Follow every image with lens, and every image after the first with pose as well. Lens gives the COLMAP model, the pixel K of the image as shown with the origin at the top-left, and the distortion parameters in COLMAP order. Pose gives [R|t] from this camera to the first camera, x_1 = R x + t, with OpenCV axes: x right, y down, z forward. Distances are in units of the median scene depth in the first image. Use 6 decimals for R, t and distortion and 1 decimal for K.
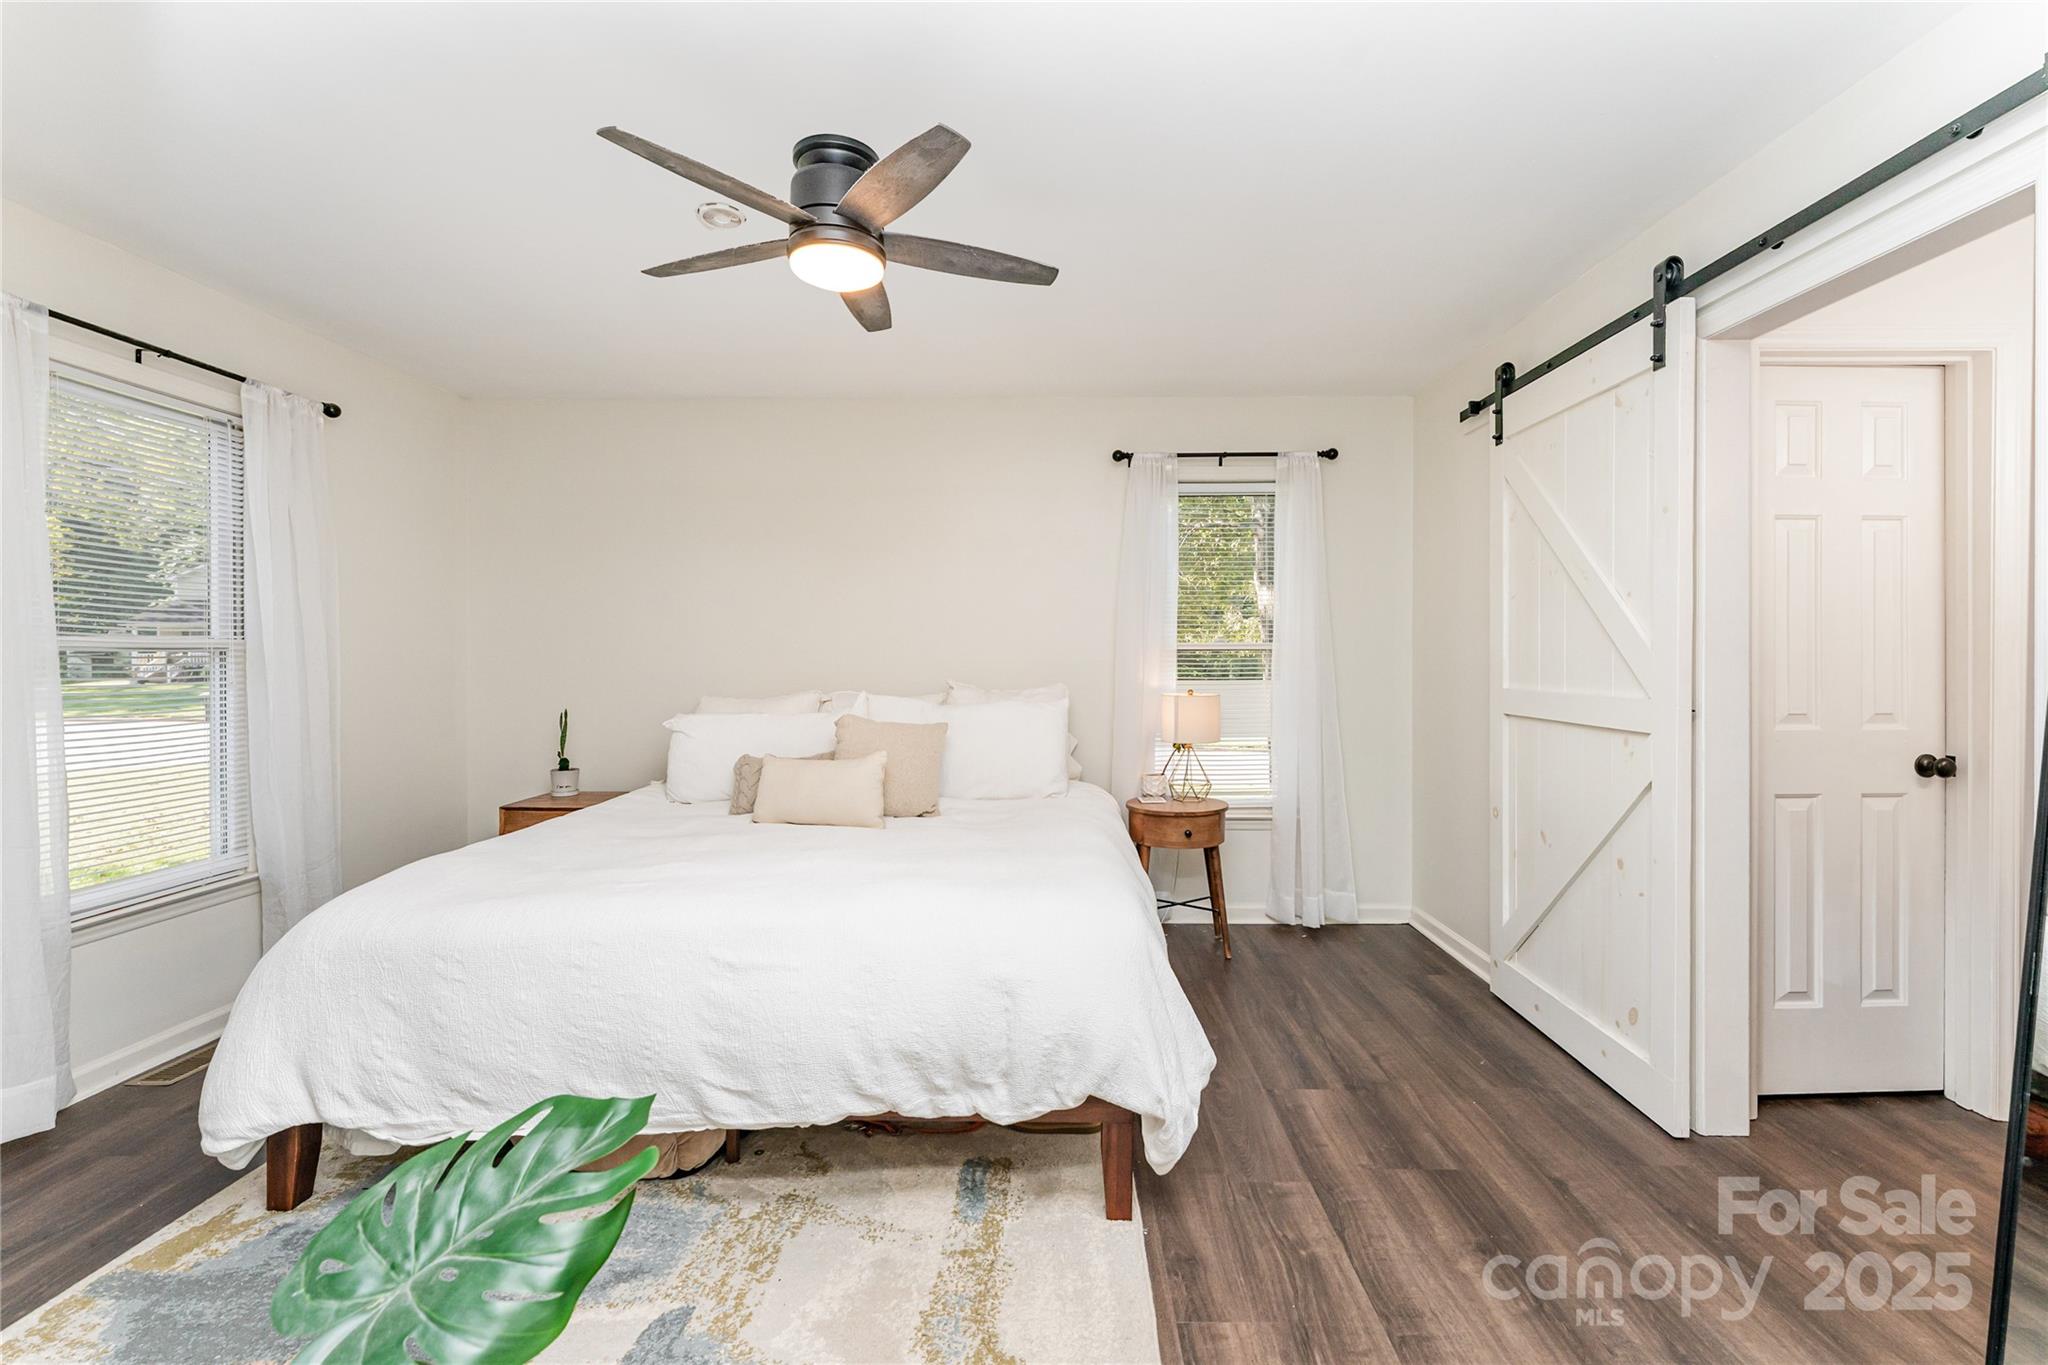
lens RADIAL K [[823.2, 0, 1041.6], [0, 823.2, 684.2], [0, 0, 1]] dist [0.001418, 0.000262]
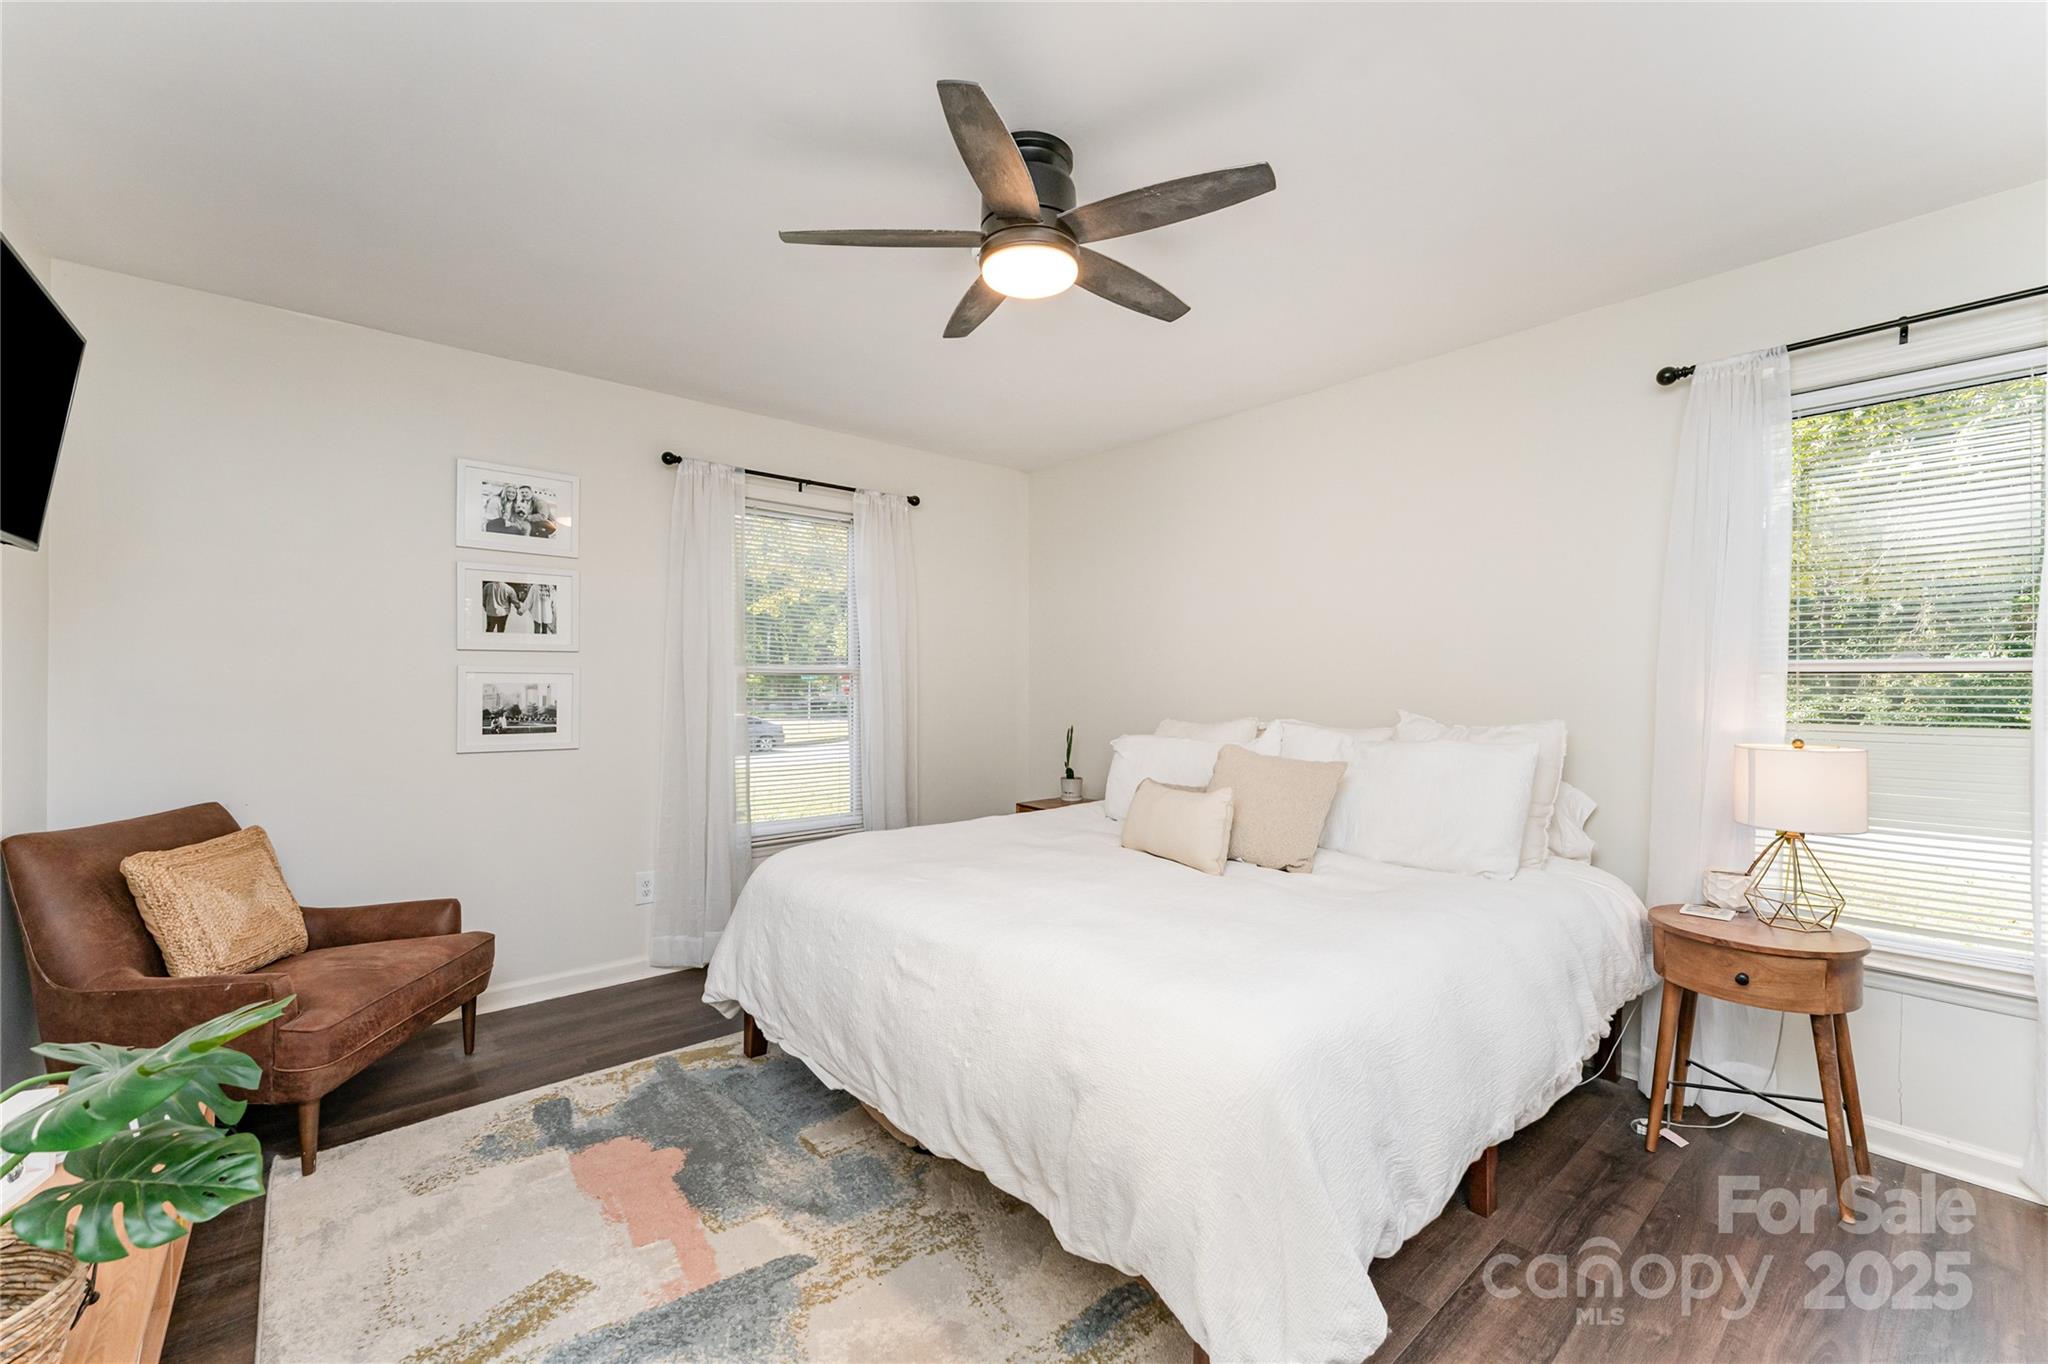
lens RADIAL K [[818.6, 0, 1026.2], [0, 818.6, 703.0], [0, 0, 1]] dist [0.001384, 0.000493]
pose [[0.671091, 0.023837, -0.740991, 0.432435], [-0.029398, 0.999552, 0.005530, -0.011404], [0.740792, 0.018073, 0.671492, 0.343587]]
